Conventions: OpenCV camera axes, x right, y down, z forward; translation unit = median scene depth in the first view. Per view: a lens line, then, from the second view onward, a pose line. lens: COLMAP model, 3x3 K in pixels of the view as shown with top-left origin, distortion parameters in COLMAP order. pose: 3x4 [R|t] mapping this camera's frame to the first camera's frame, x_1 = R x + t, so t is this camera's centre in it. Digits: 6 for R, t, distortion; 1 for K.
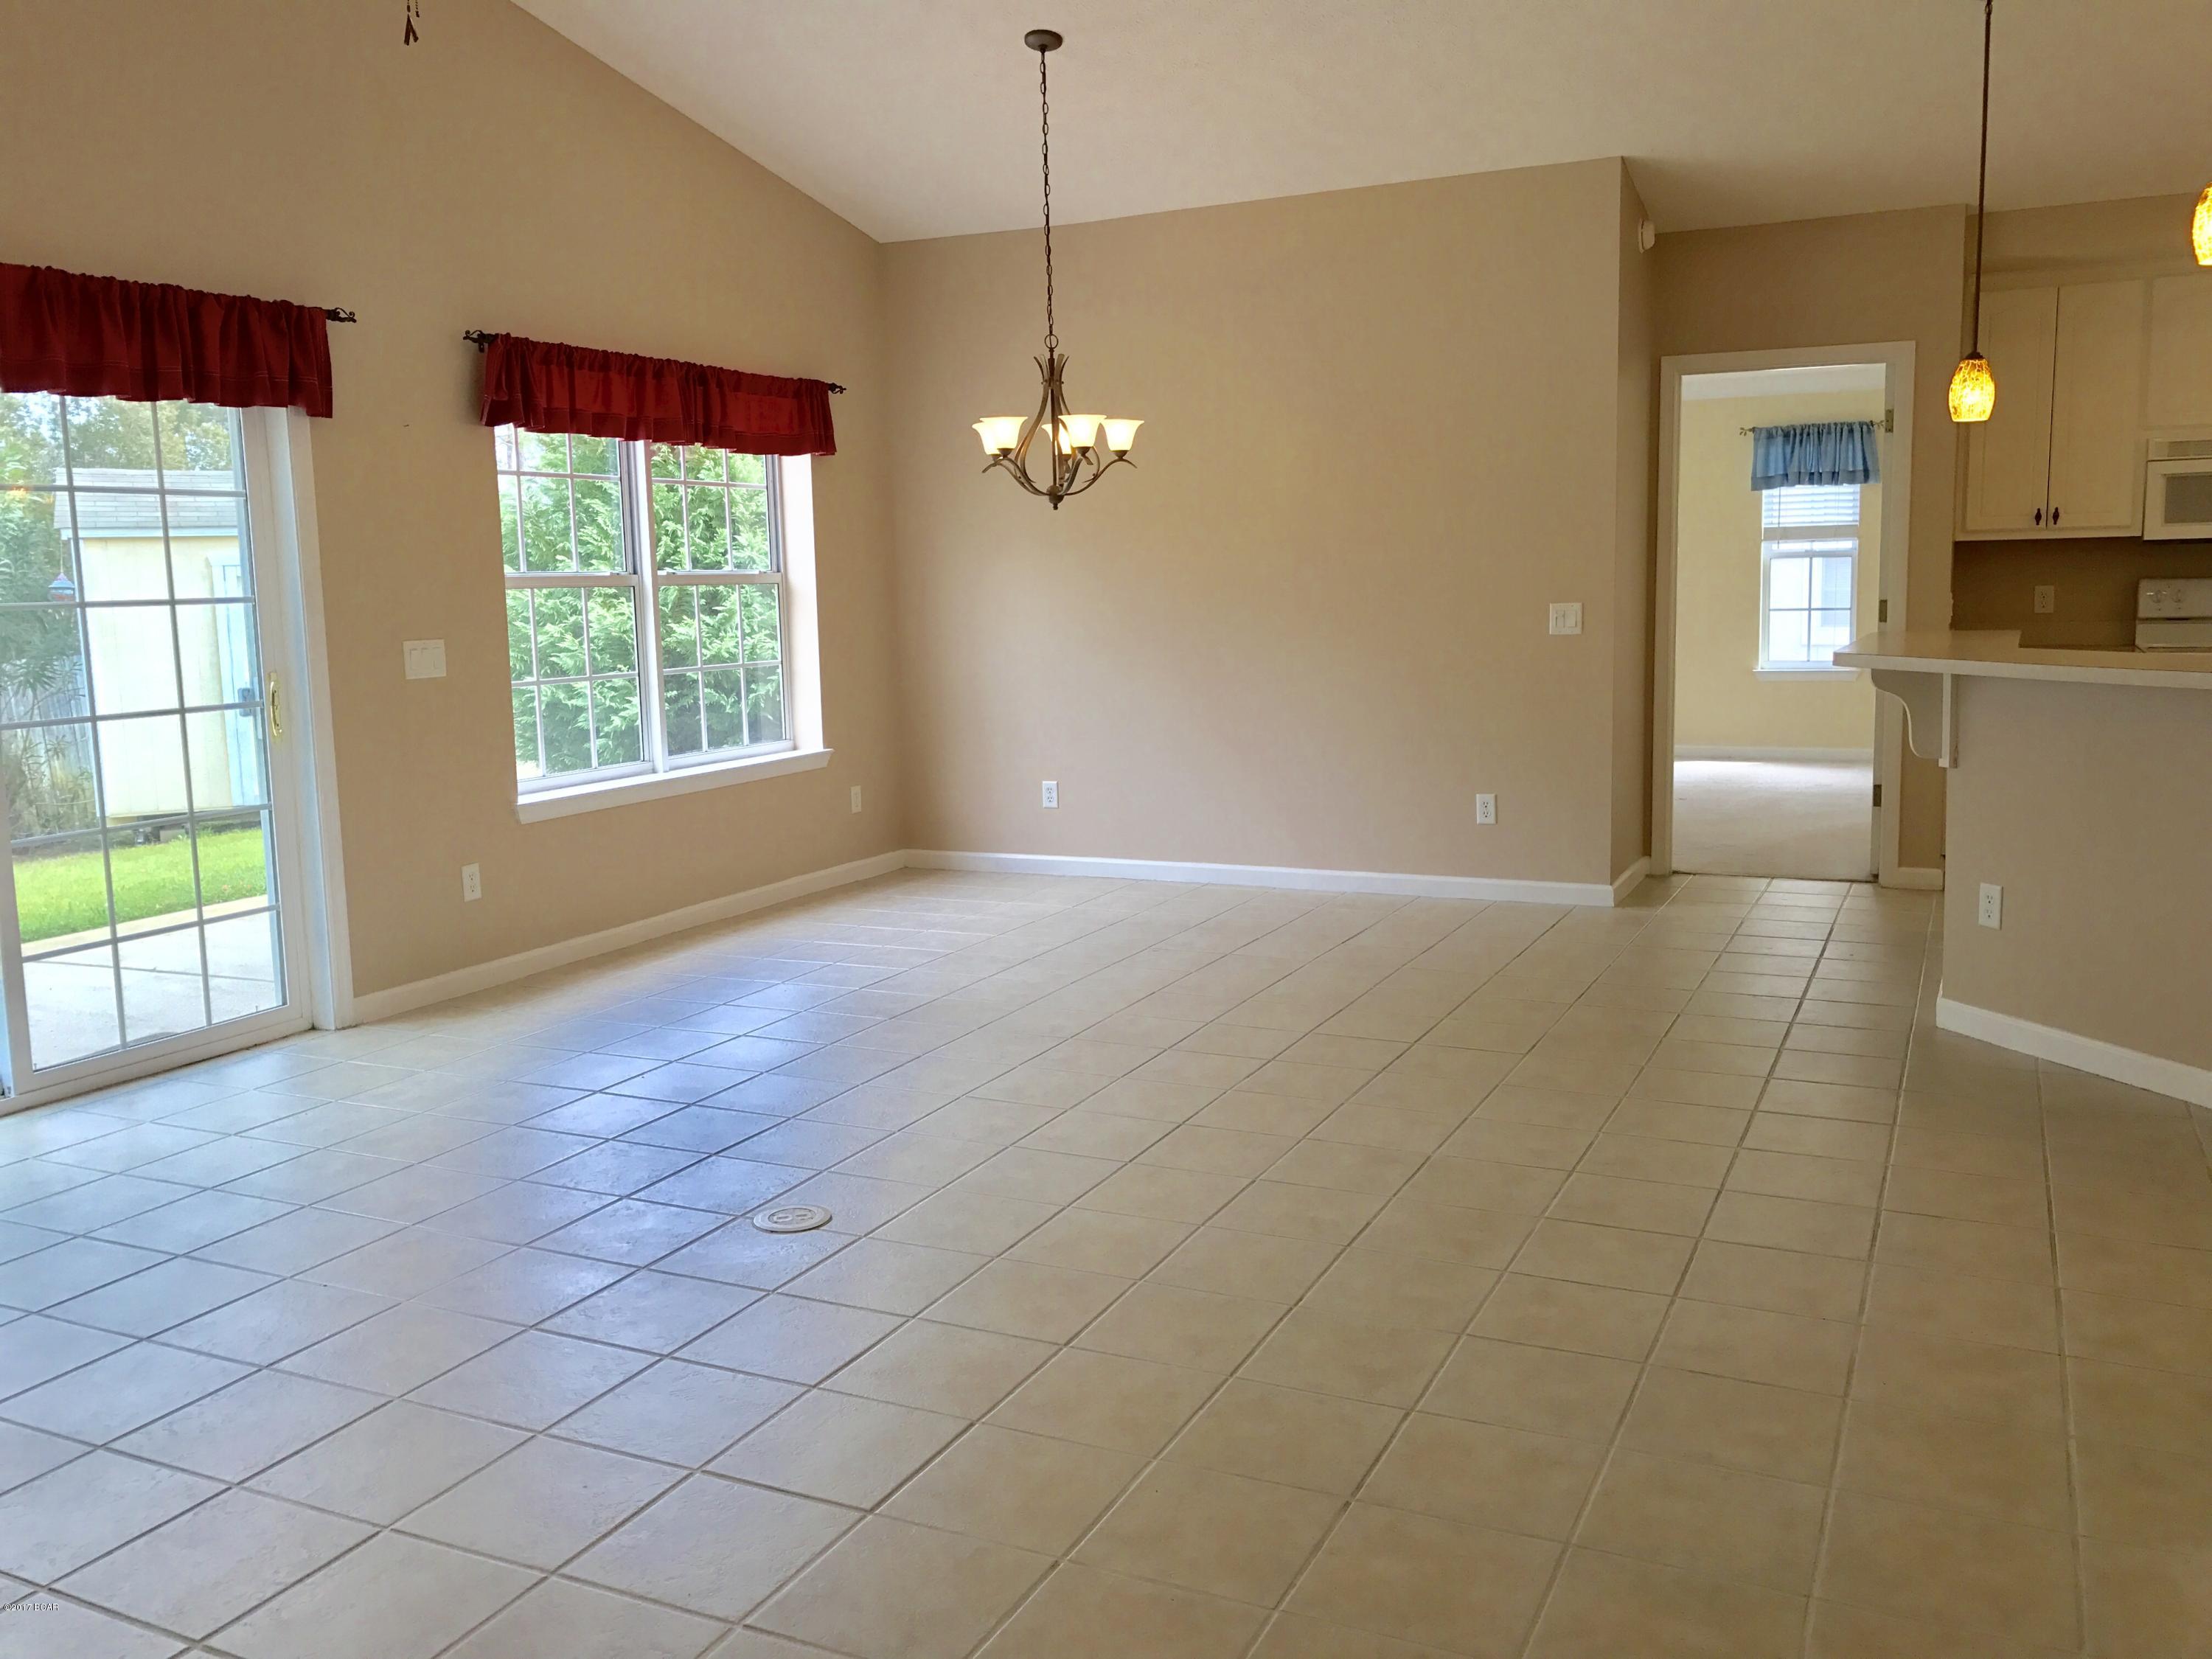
lens RADIAL K [[1811.5, 0, 1061.8], [0, 1811.5, 825.1], [0, 0, 1]] dist [0.020572, 0.001750]
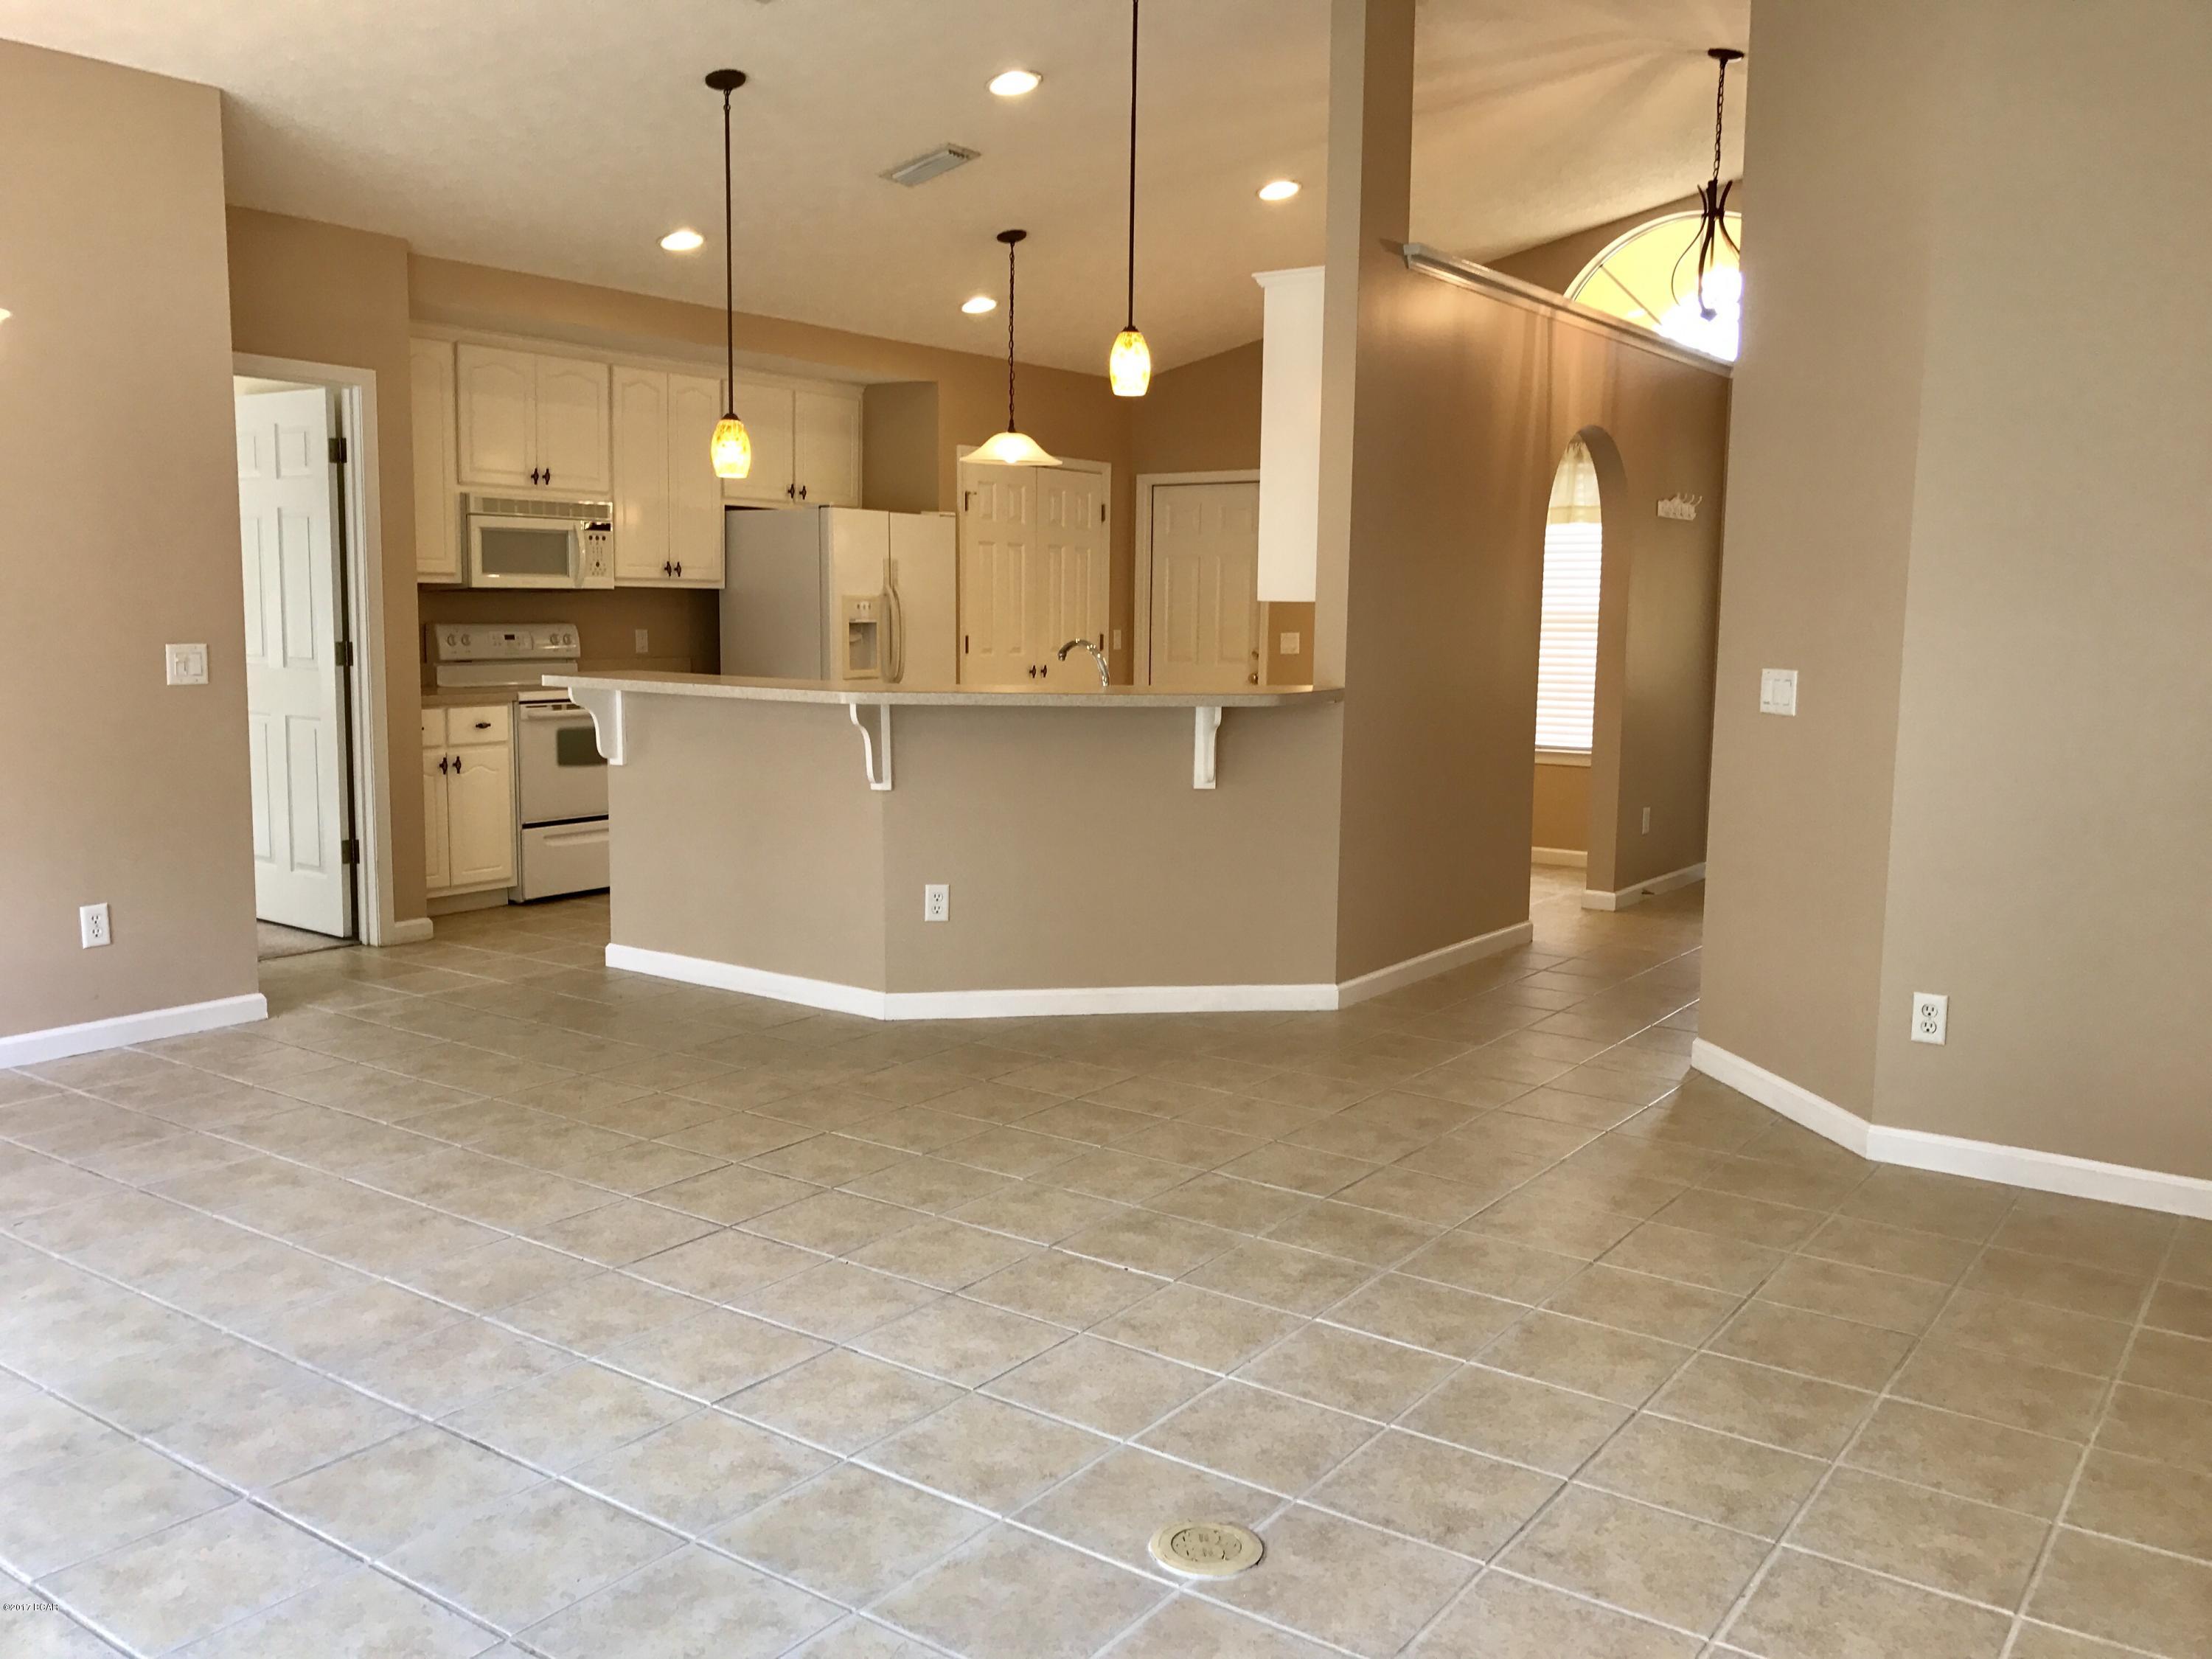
lens RADIAL K [[1813.8, 0, 1106.0], [0, 1813.8, 829.5], [0, 0, 1]] dist [0.122104, -0.182524]
pose [[0.154487, -0.098115, 0.983111, -0.523356], [0.121173, 0.989426, 0.079704, -0.069906], [-0.980536, 0.106814, 0.164743, 0.583340]]
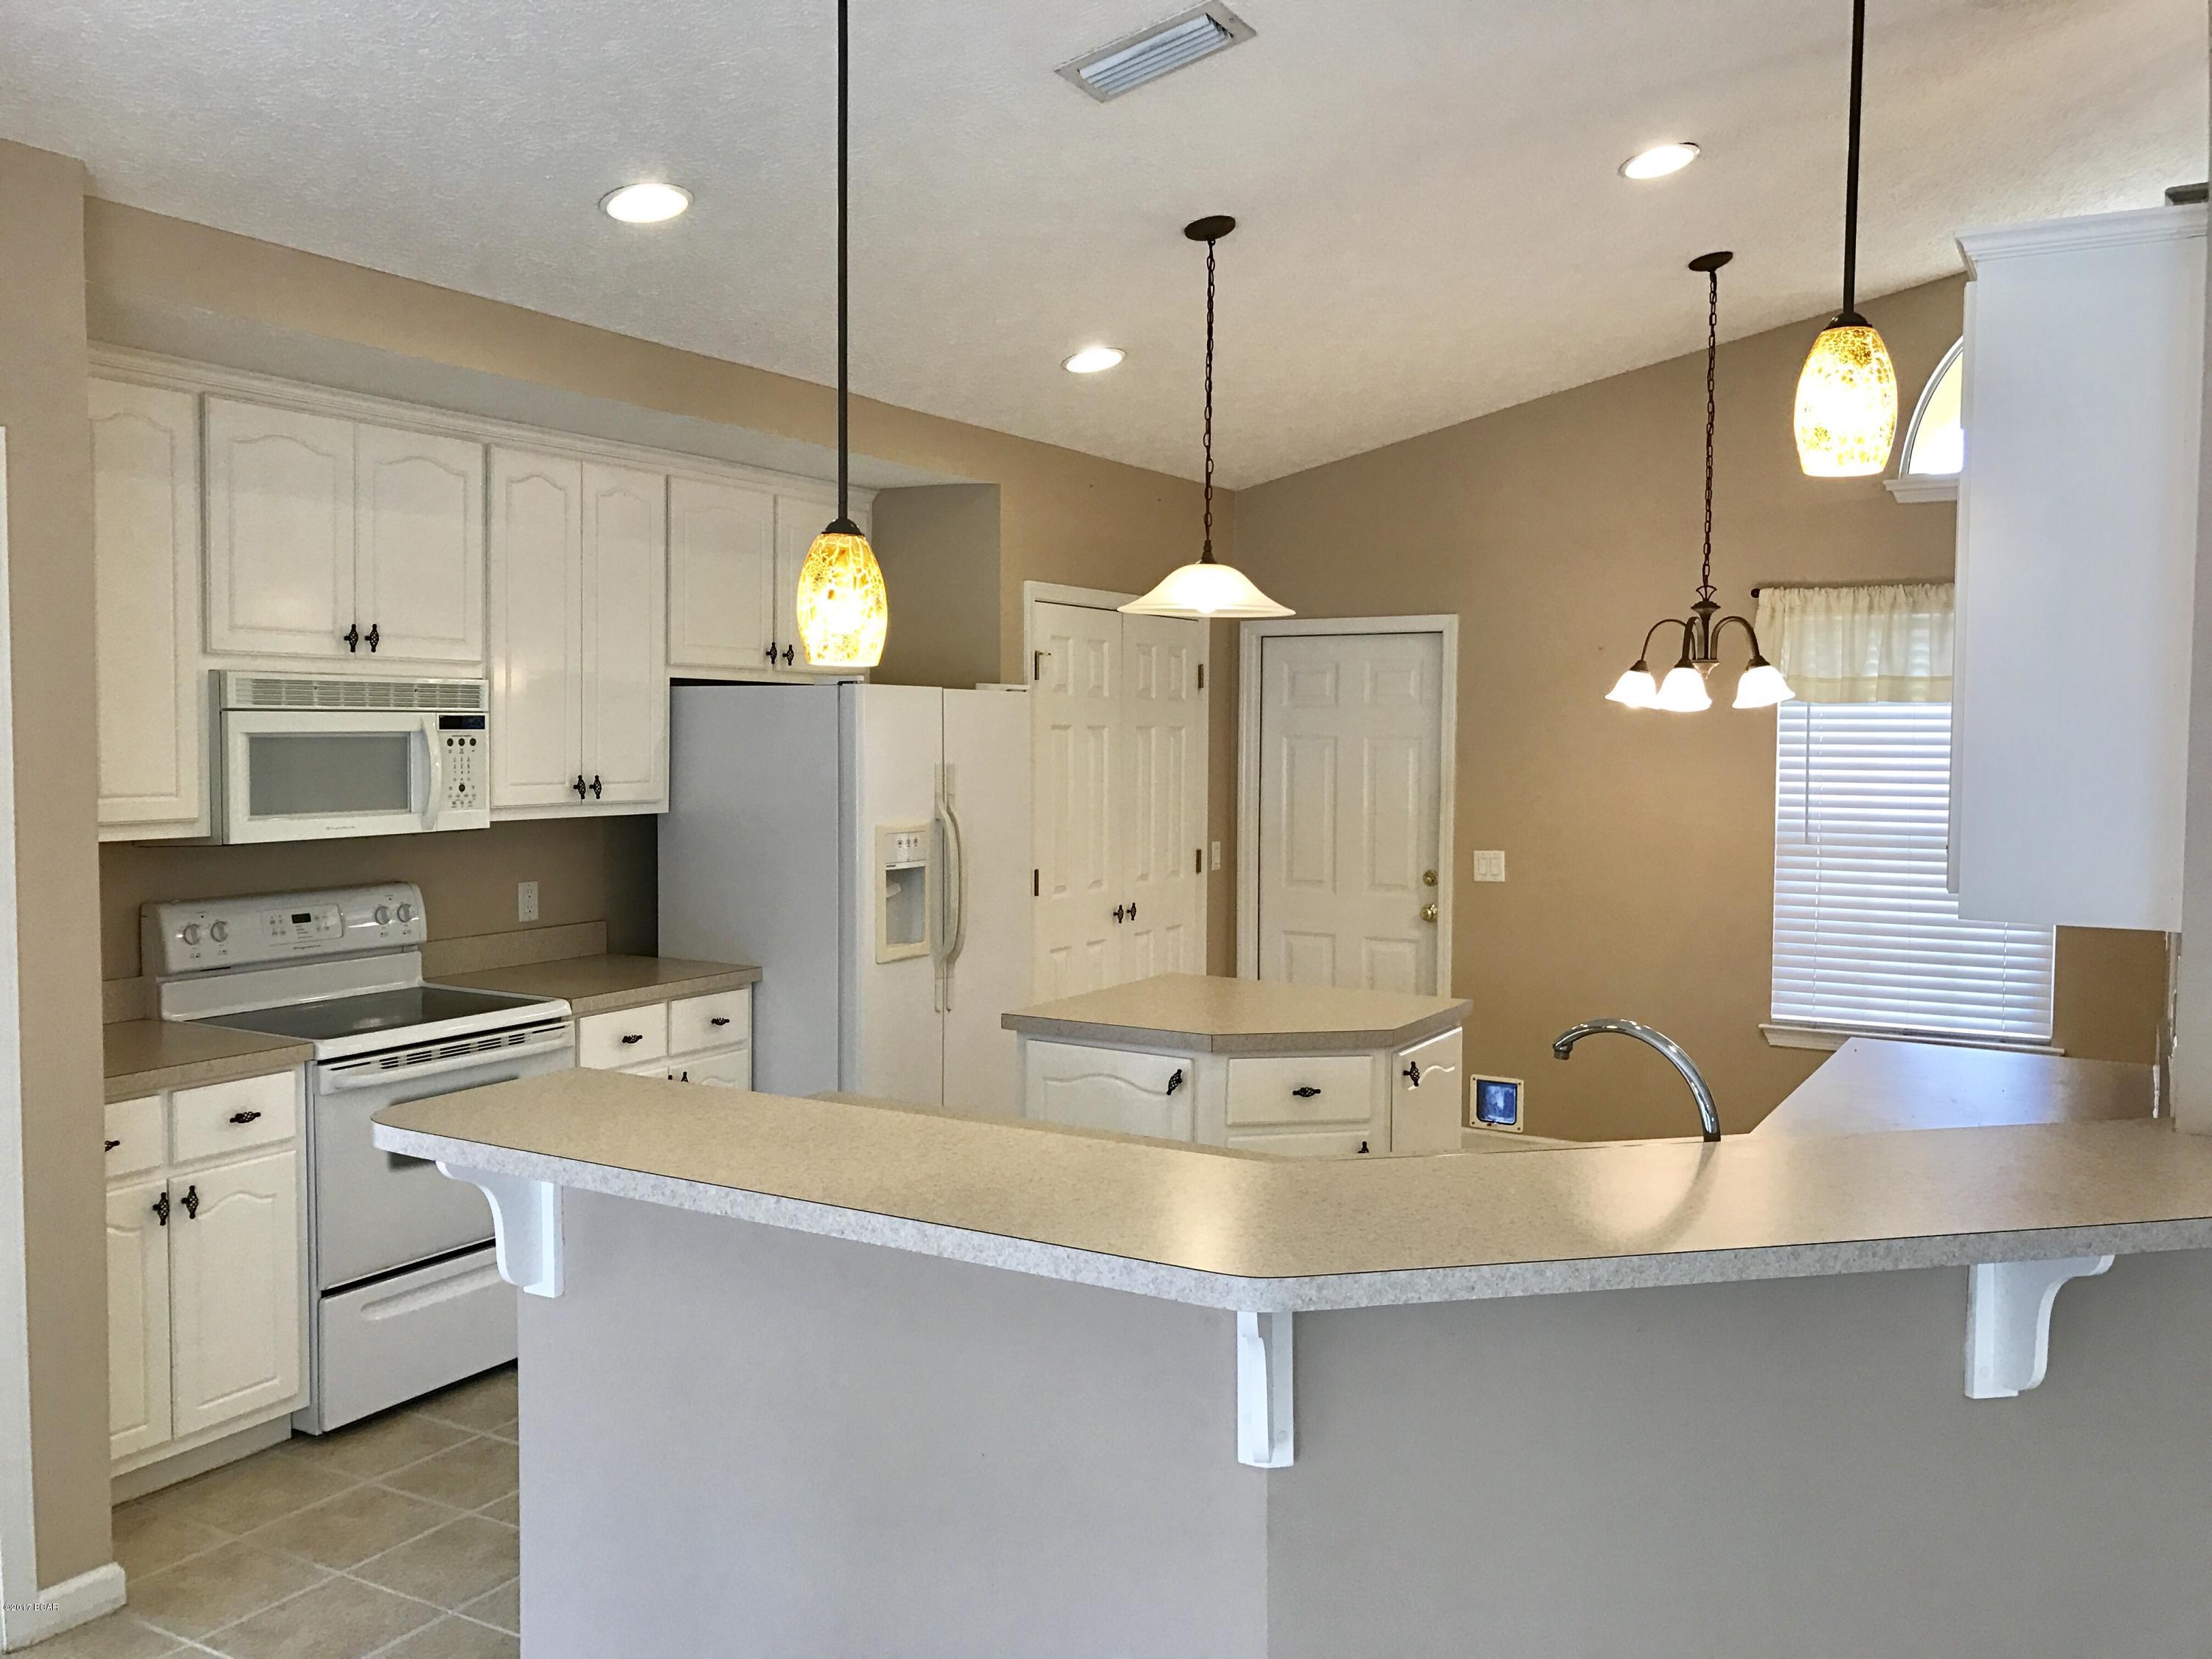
lens RADIAL K [[1809.7, 0, 1113.2], [0, 1809.7, 863.0], [0, 0, 1]] dist [0.030972, 0.000346]
pose [[0.053010, -0.052014, 0.997238, 0.039429], [0.127776, 0.990787, 0.044885, -0.173593], [-0.990385, 0.125044, 0.059168, 0.850966]]
